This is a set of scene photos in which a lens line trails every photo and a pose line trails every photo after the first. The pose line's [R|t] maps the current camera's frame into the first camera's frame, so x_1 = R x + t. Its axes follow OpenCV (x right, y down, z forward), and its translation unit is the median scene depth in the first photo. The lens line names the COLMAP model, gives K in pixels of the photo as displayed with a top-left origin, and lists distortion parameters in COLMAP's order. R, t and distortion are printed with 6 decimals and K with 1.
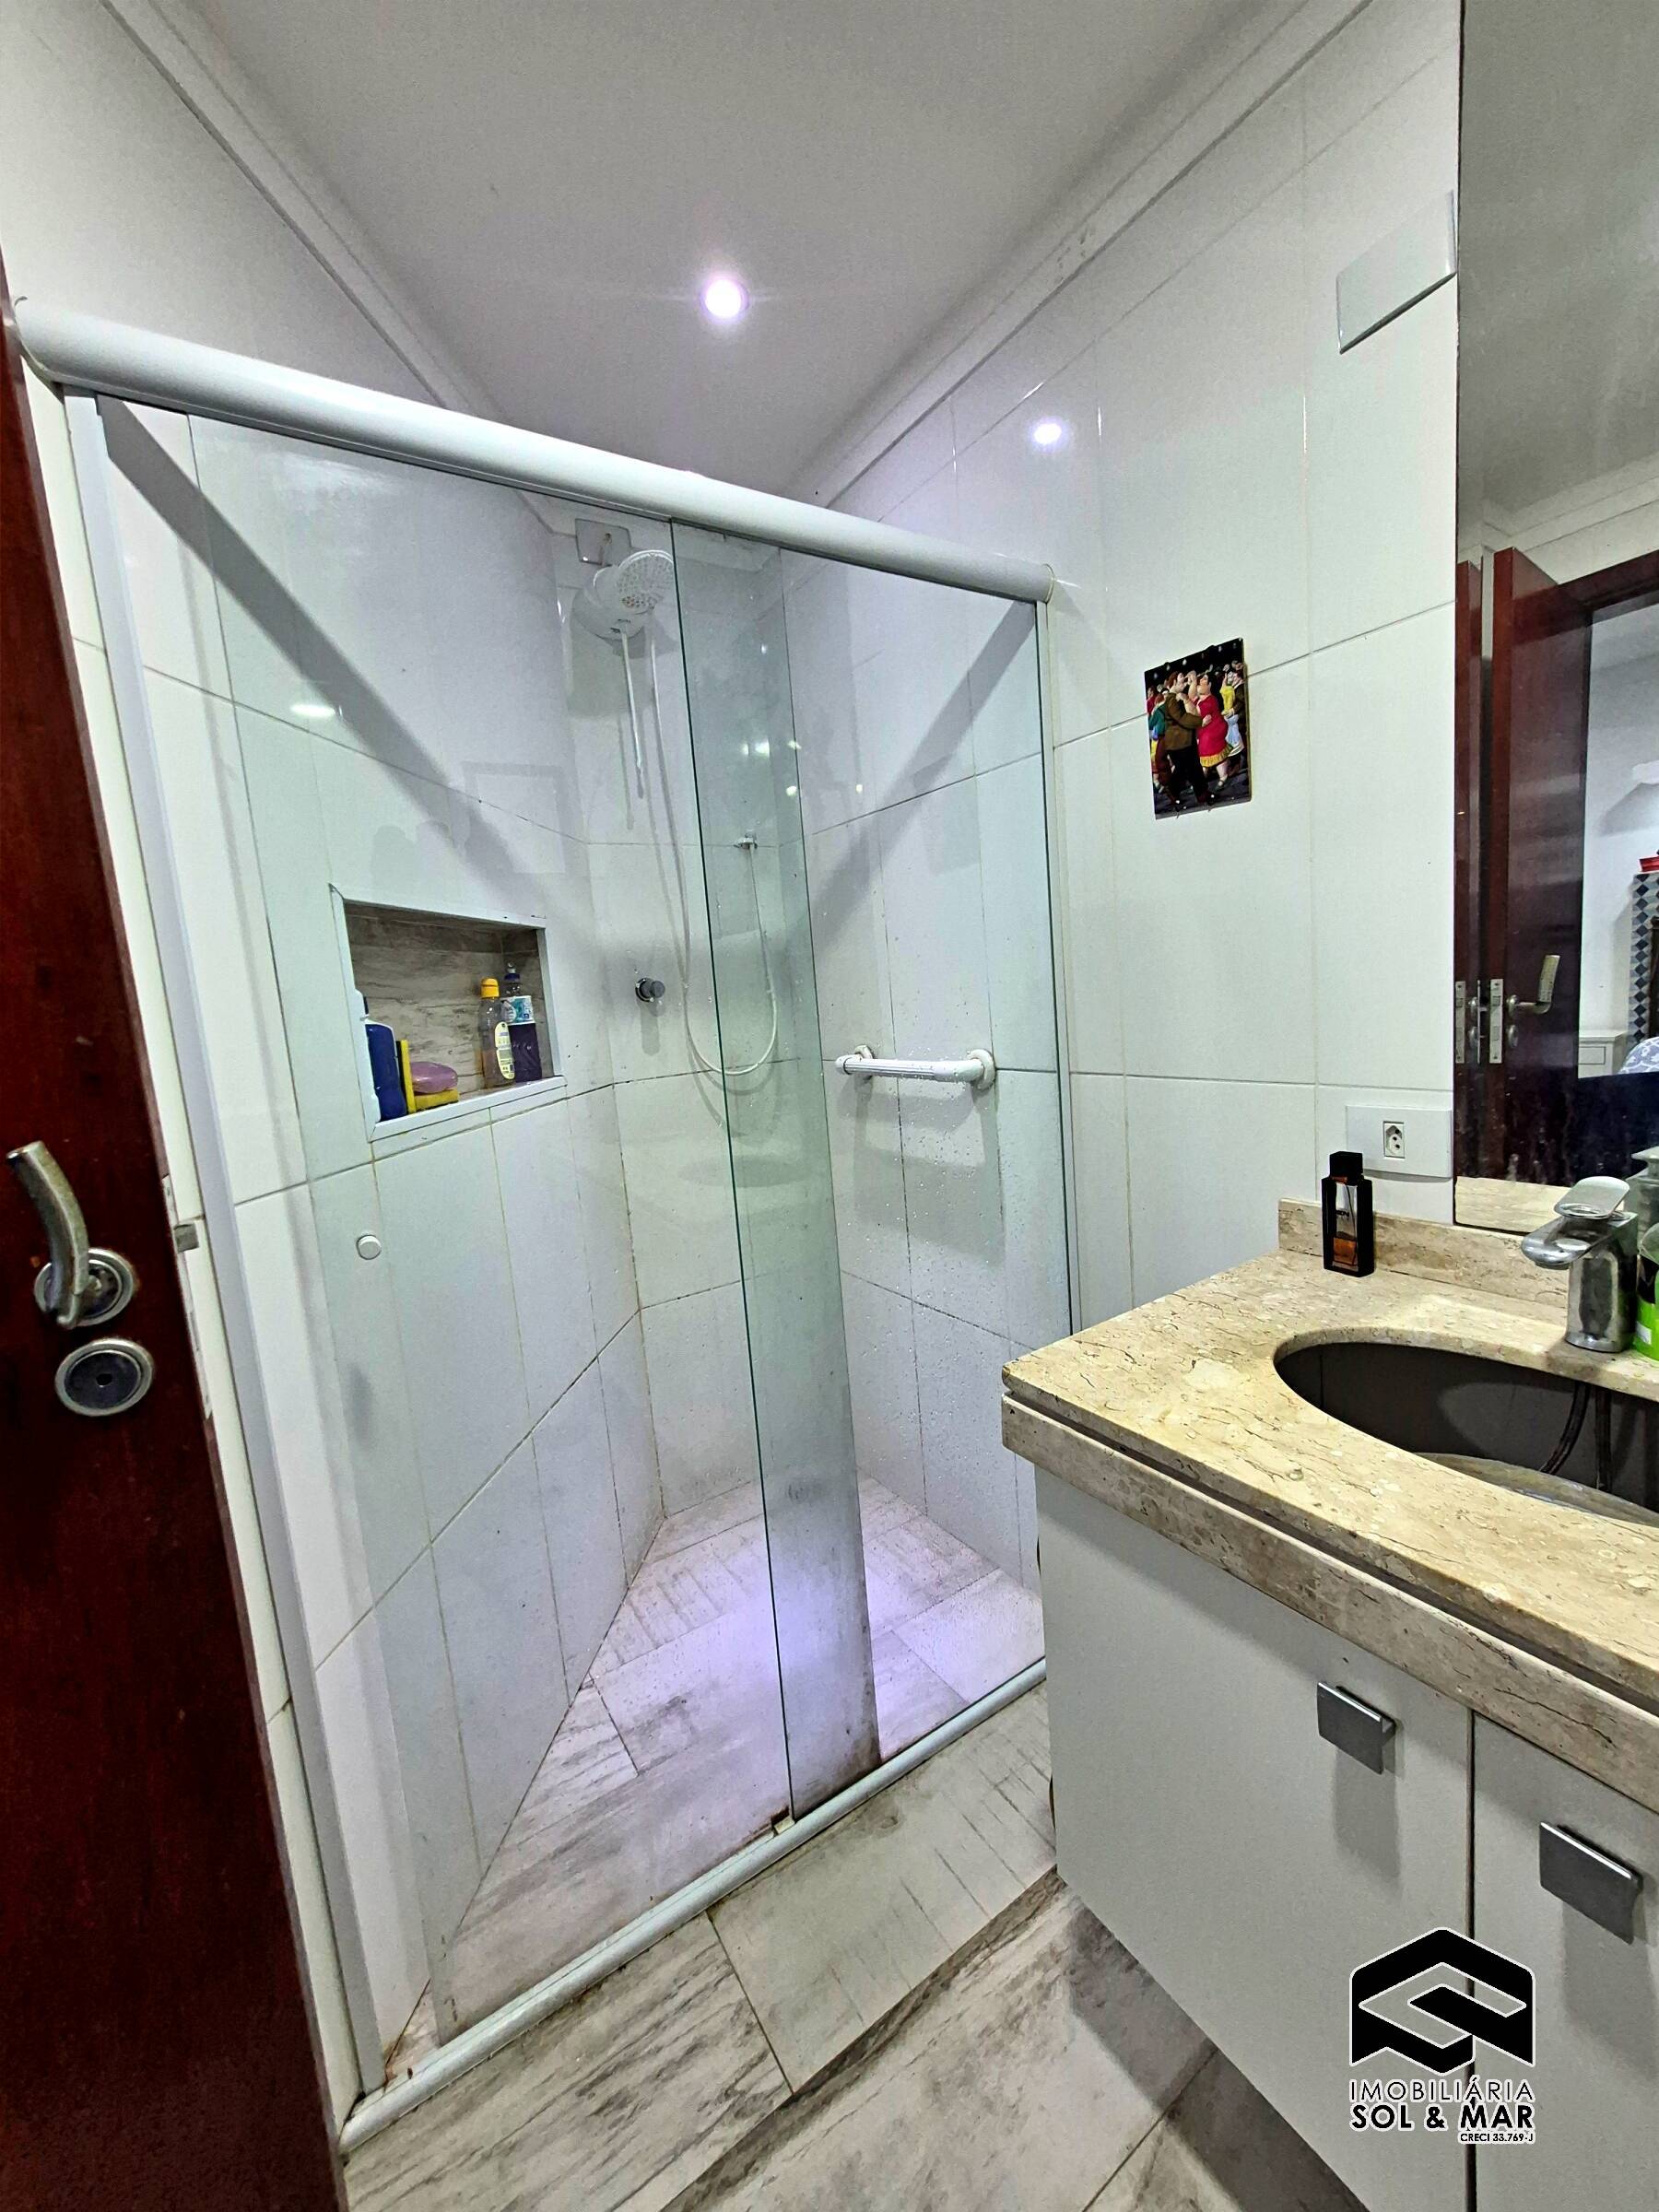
lens RADIAL K [[862.7, 0, 834.5], [0, 862.7, 1097.4], [0, 0, 1]] dist [0.003159, -0.000758]
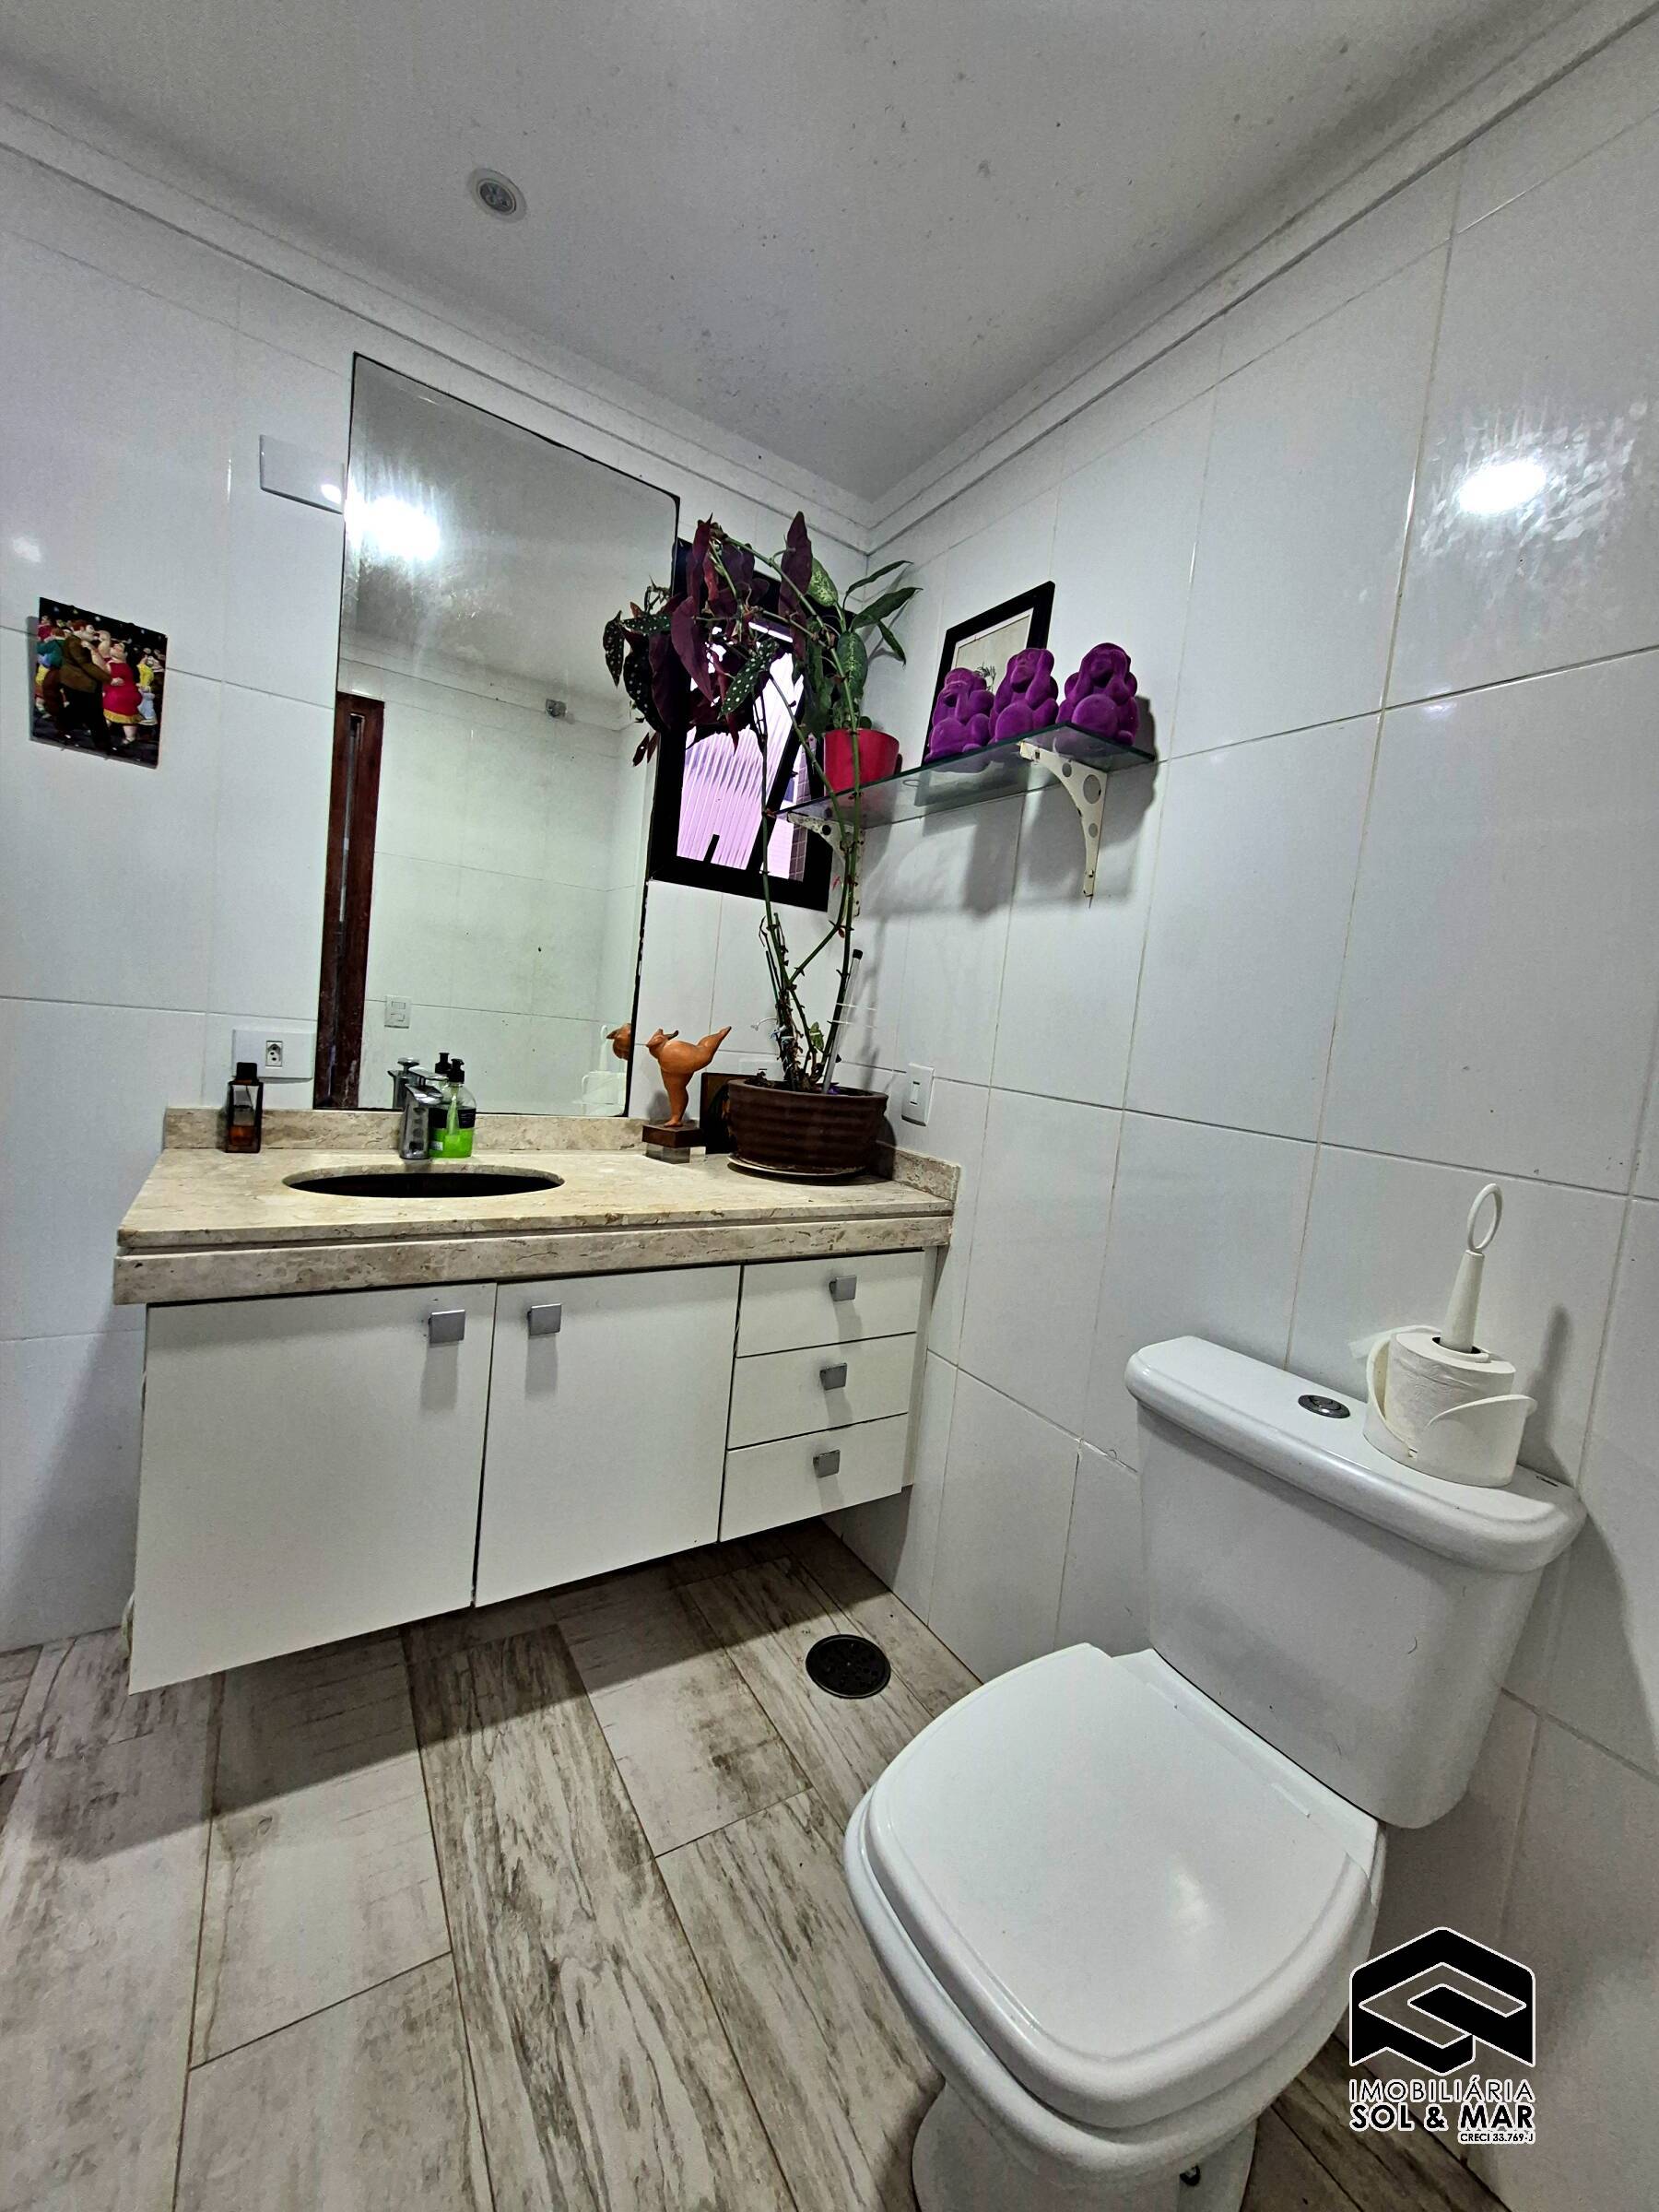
lens RADIAL K [[862.7, 0, 837.9], [0, 862.7, 1112.2], [0, 0, 1]] dist [0.003159, -0.000758]
pose [[0.010644, -0.021303, 0.999716, -0.756580], [0.017277, 0.999628, 0.021117, 0.129279], [-0.999794, 0.017047, 0.011008, 0.056231]]
